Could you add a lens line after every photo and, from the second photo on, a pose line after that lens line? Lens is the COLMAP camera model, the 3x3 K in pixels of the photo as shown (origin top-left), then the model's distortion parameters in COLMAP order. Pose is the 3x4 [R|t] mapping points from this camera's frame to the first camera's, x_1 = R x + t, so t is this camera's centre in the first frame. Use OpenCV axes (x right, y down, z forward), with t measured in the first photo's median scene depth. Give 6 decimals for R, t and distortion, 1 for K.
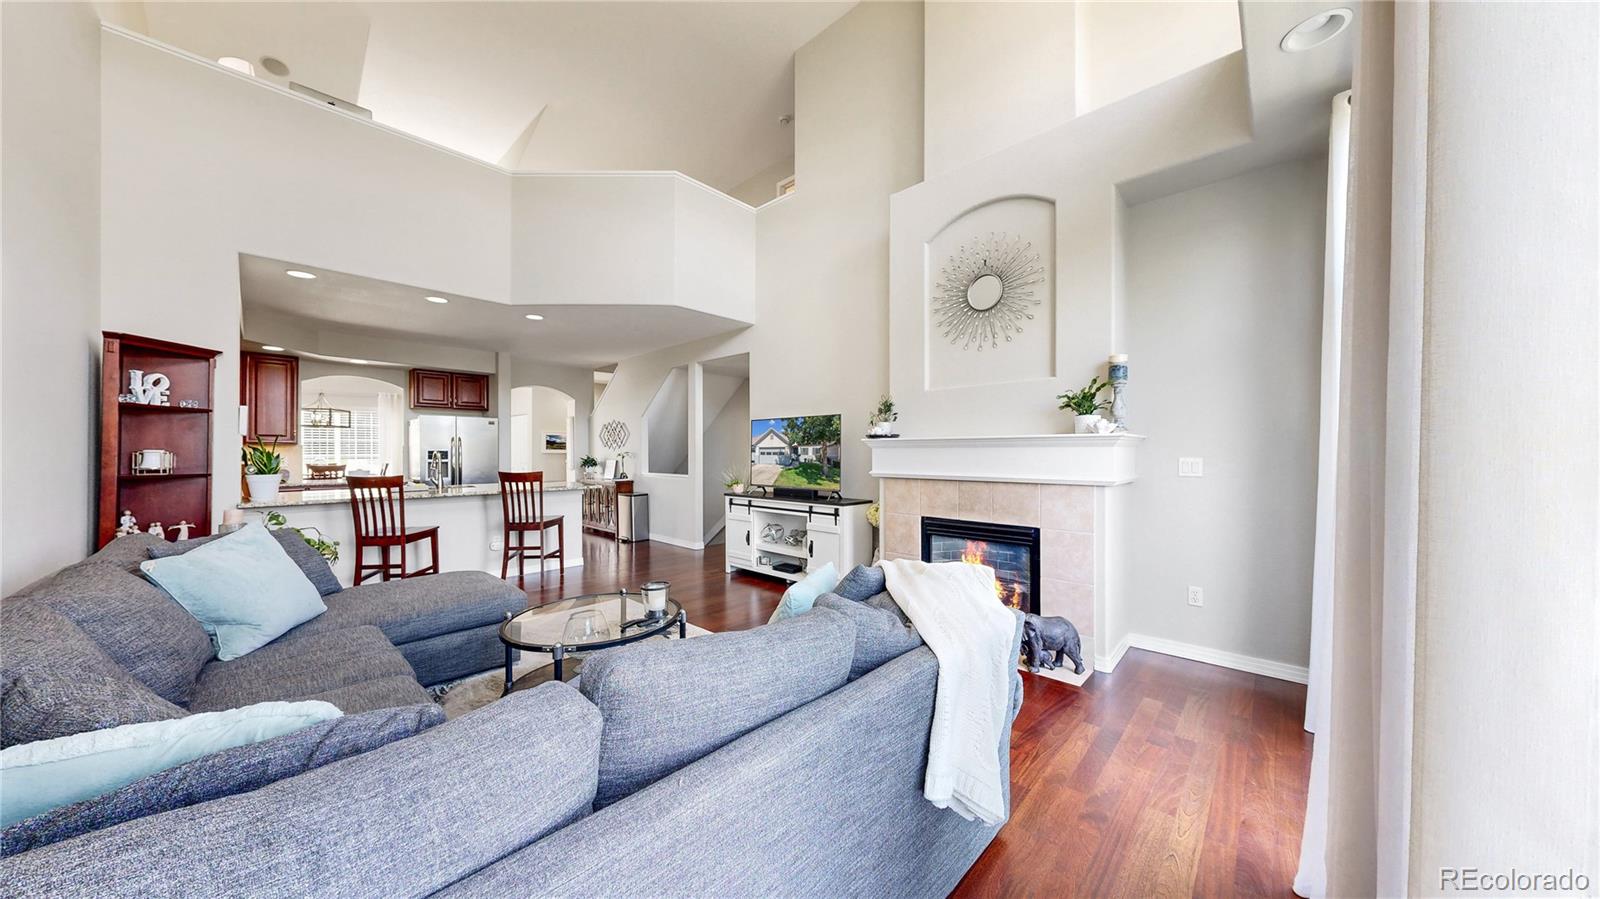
lens RADIAL K [[506.4, 0, 800.0], [0, 506.4, 449.5], [0, 0, 1]] dist [-0.000189, -0.000047]
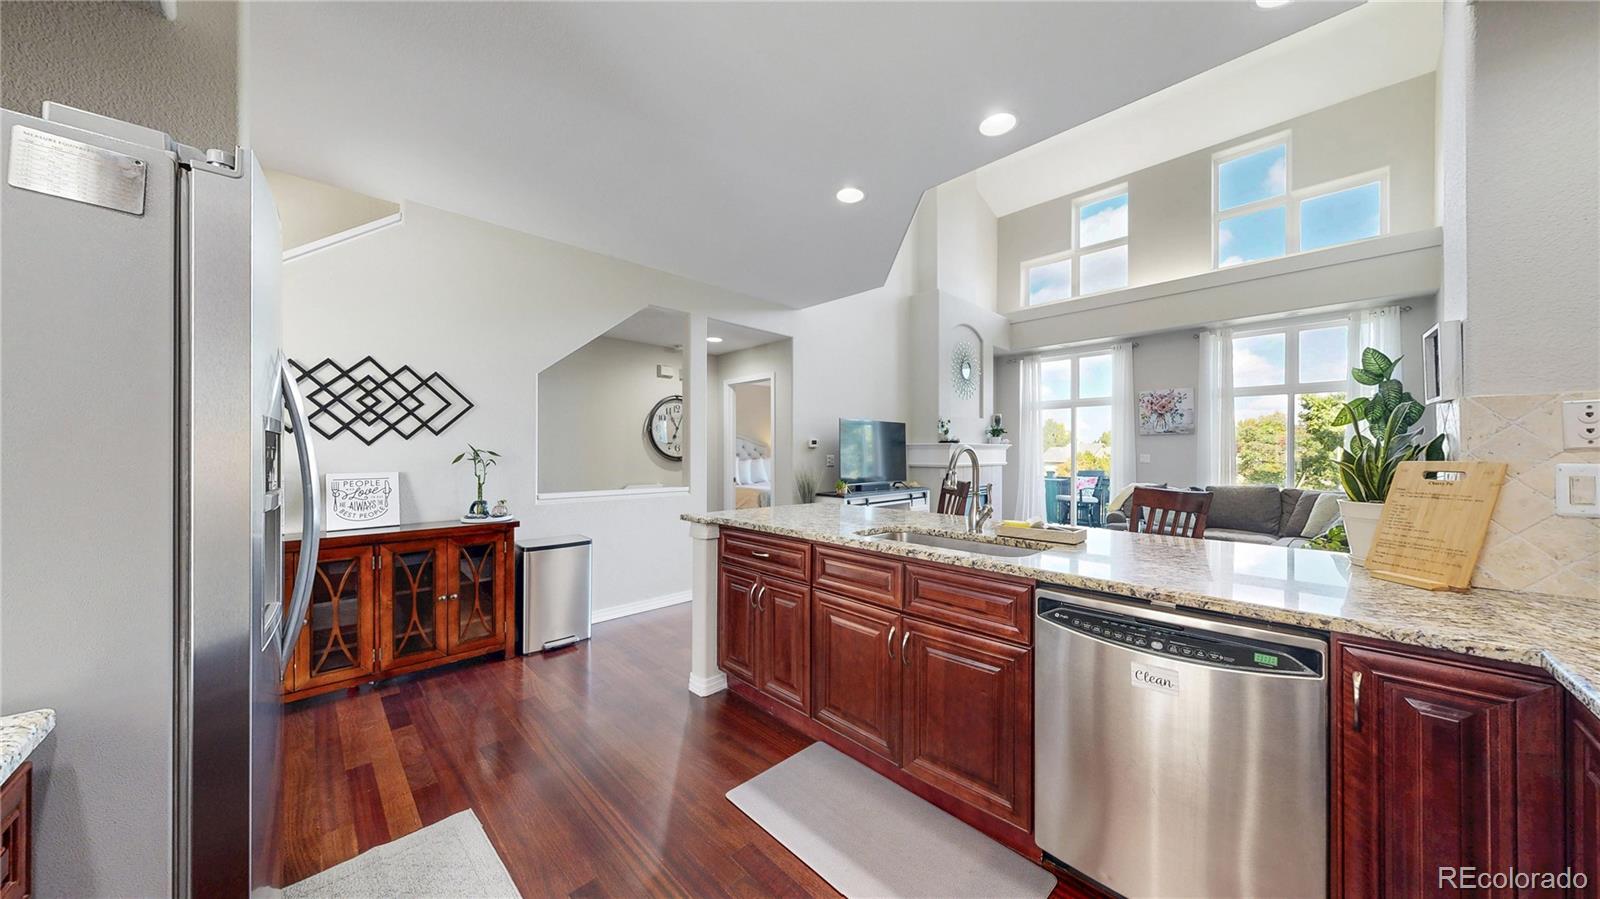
lens RADIAL K [[506.4, 0, 800.0], [0, 506.4, 449.5], [0, 0, 1]] dist [-0.000189, -0.000047]
pose [[0.034477, 0.011591, 0.999338, -1.264339], [0.002695, 0.999928, -0.011690, 0.015933], [-0.999402, 0.003096, 0.034443, 1.244577]]
